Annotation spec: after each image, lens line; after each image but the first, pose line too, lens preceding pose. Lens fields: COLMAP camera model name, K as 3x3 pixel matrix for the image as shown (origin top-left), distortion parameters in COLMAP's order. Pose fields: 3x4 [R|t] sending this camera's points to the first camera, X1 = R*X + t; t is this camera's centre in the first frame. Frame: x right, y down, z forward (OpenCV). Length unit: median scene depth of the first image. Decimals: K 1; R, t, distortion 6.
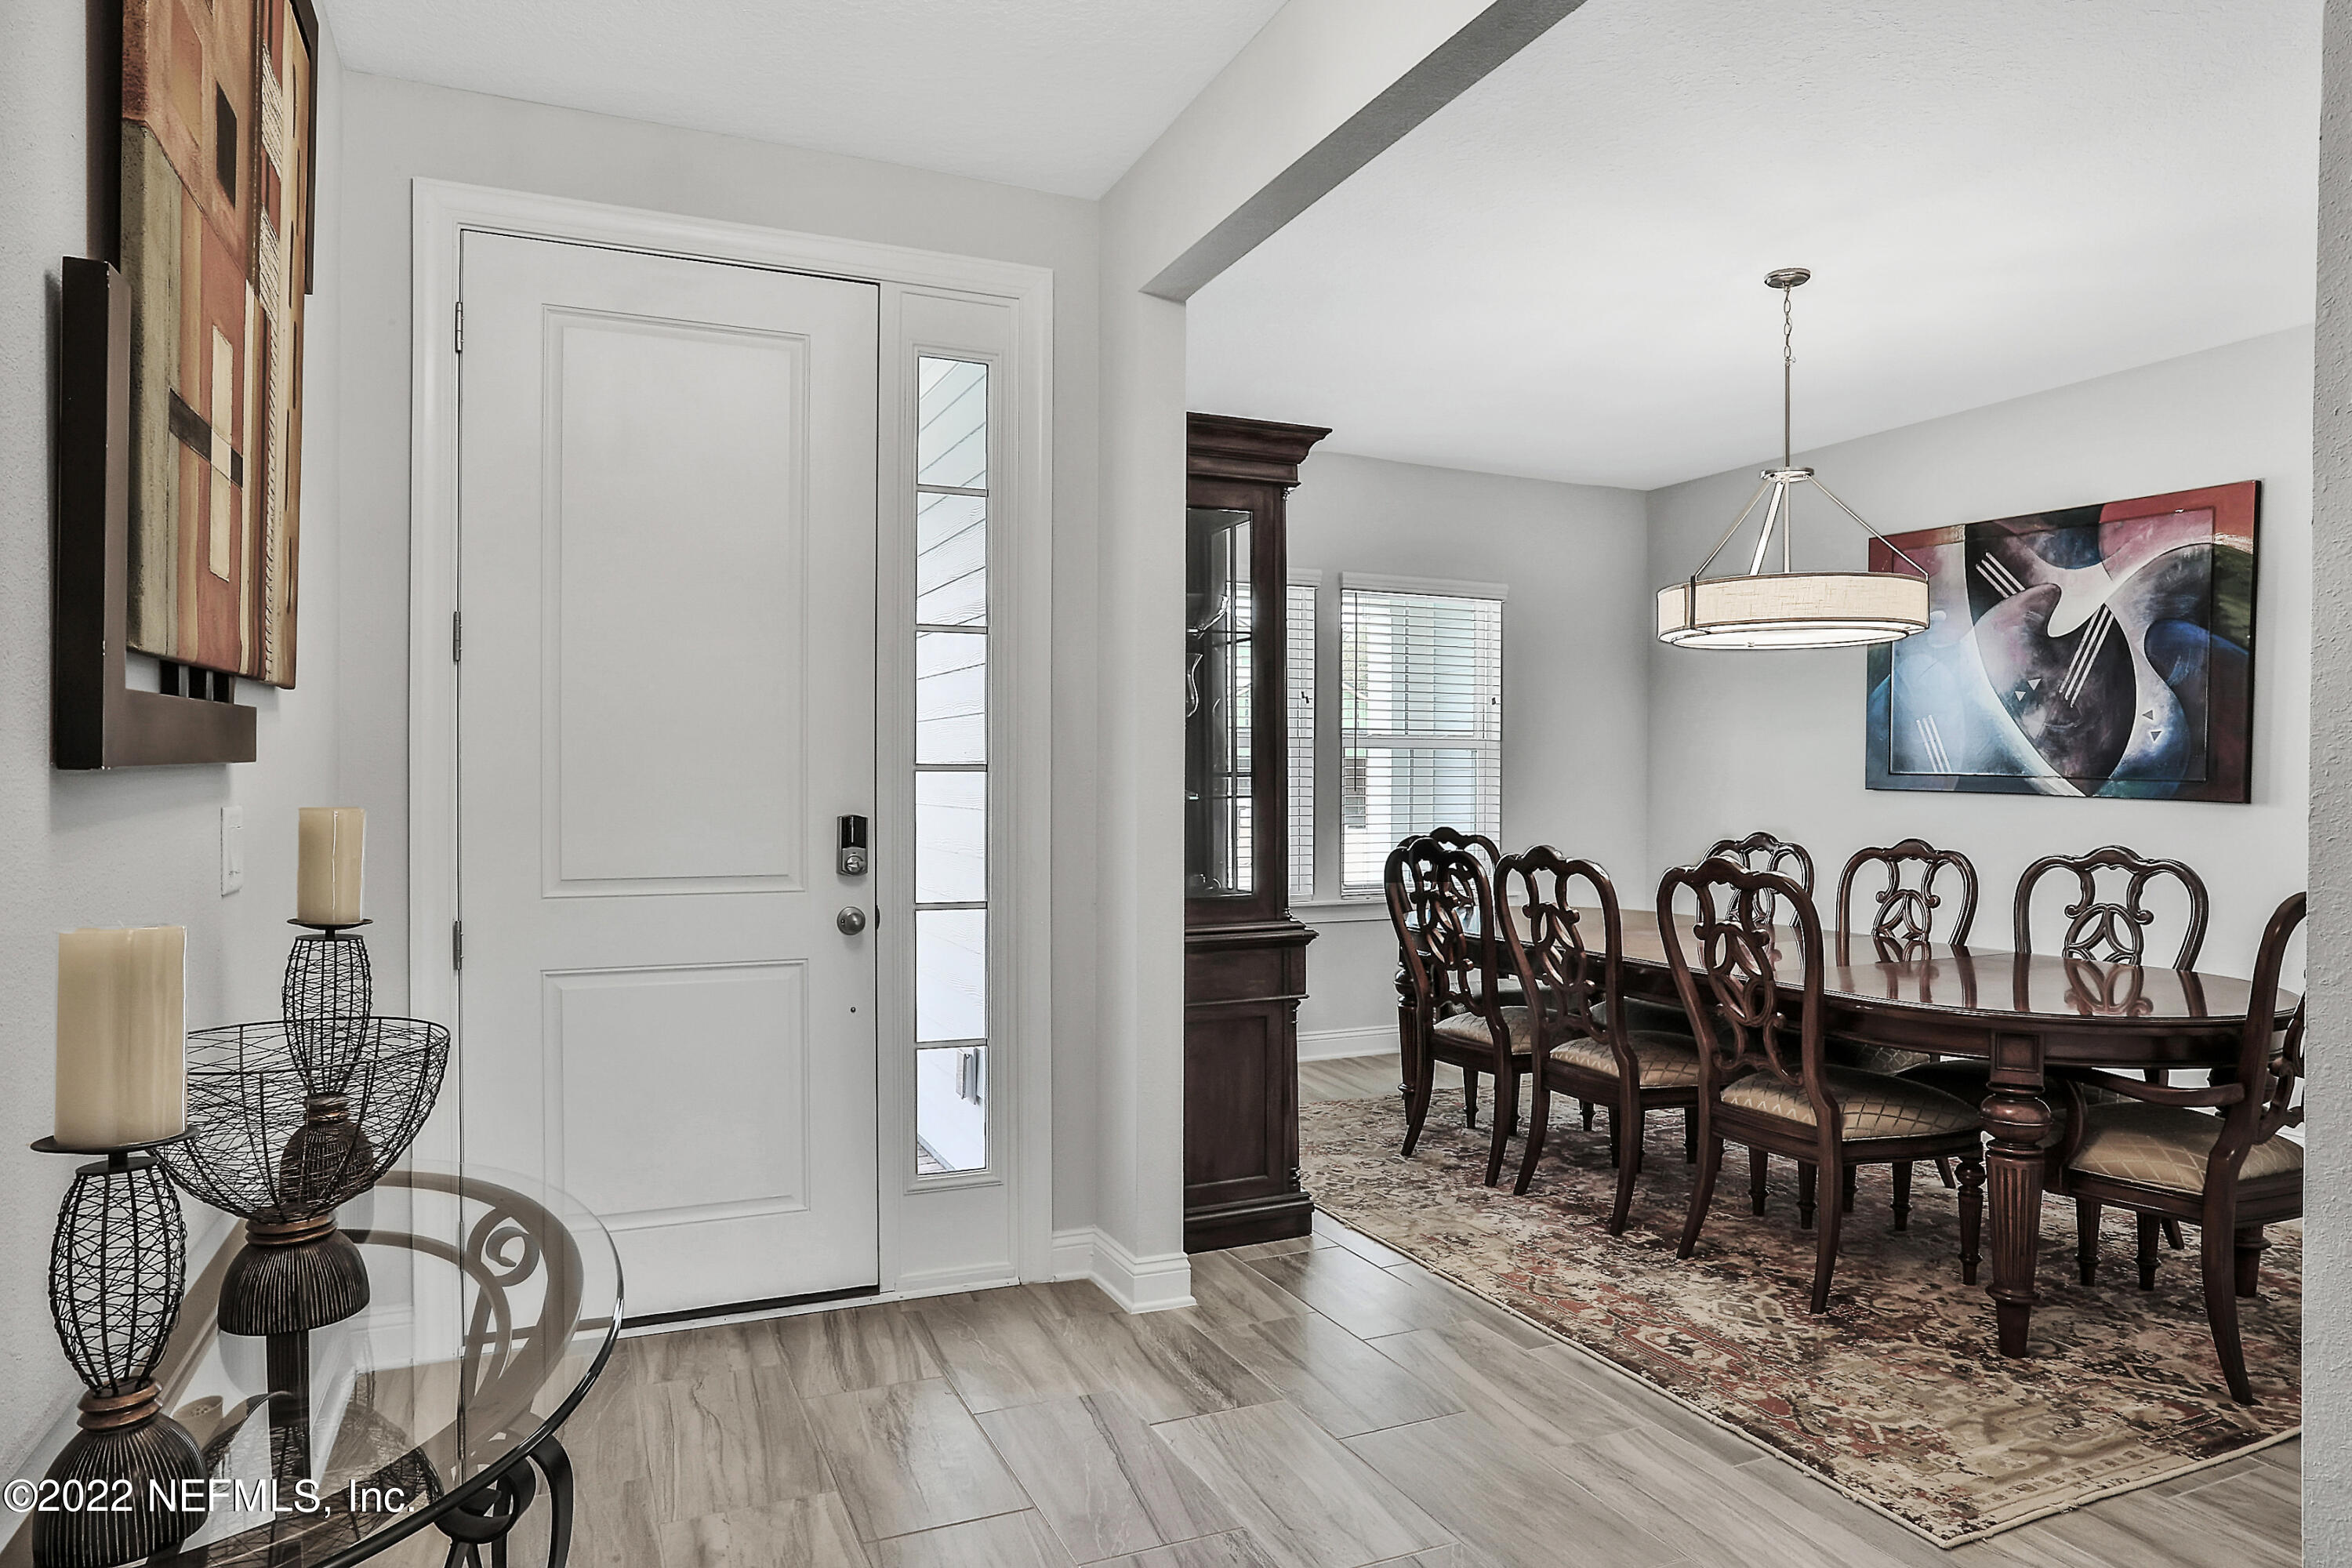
lens RADIAL K [[1514.9, 0, 1132.4], [0, 1514.9, 798.9], [0, 0, 1]] dist [-0.060454, 0.039084]
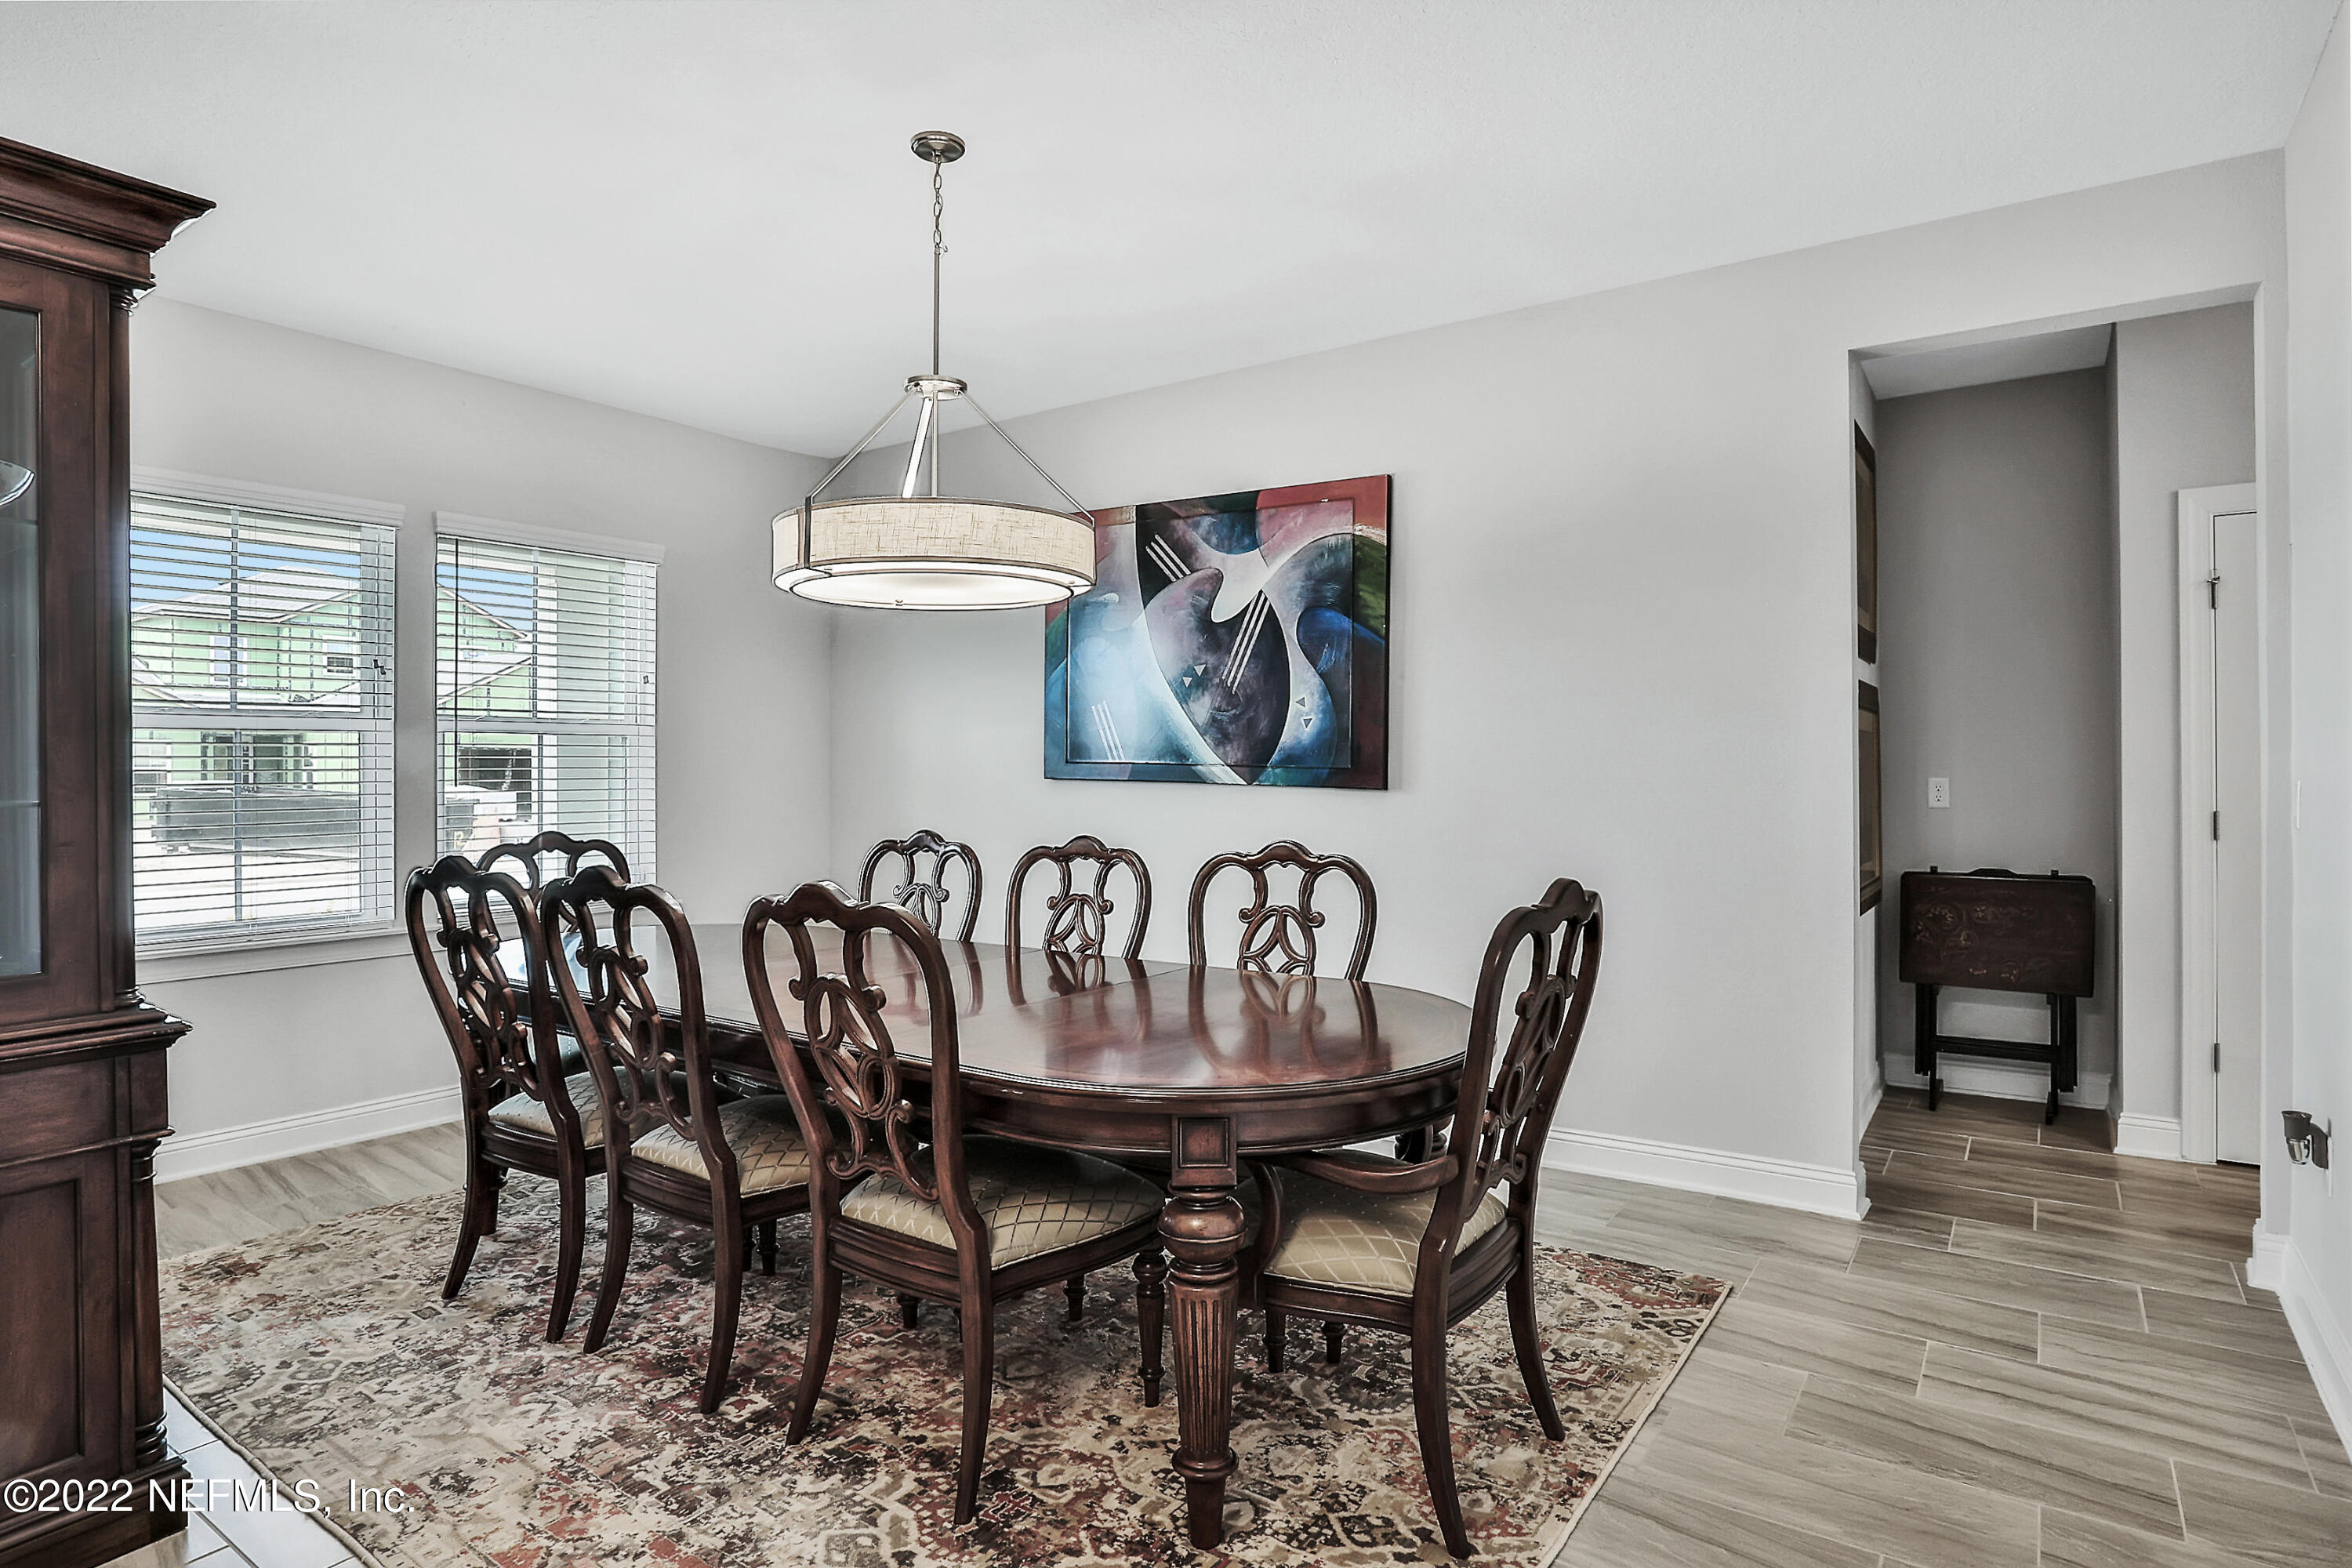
lens RADIAL K [[1309.2, 0, 1176.8], [0, 1309.2, 787.3], [0, 0, 1]] dist [-0.028924, 0.004397]
pose [[0.859047, -0.011961, 0.511757, 0.198570], [0.011444, 0.999926, 0.004161, -0.004903], [-0.511768, 0.002282, 0.859120, 0.352444]]
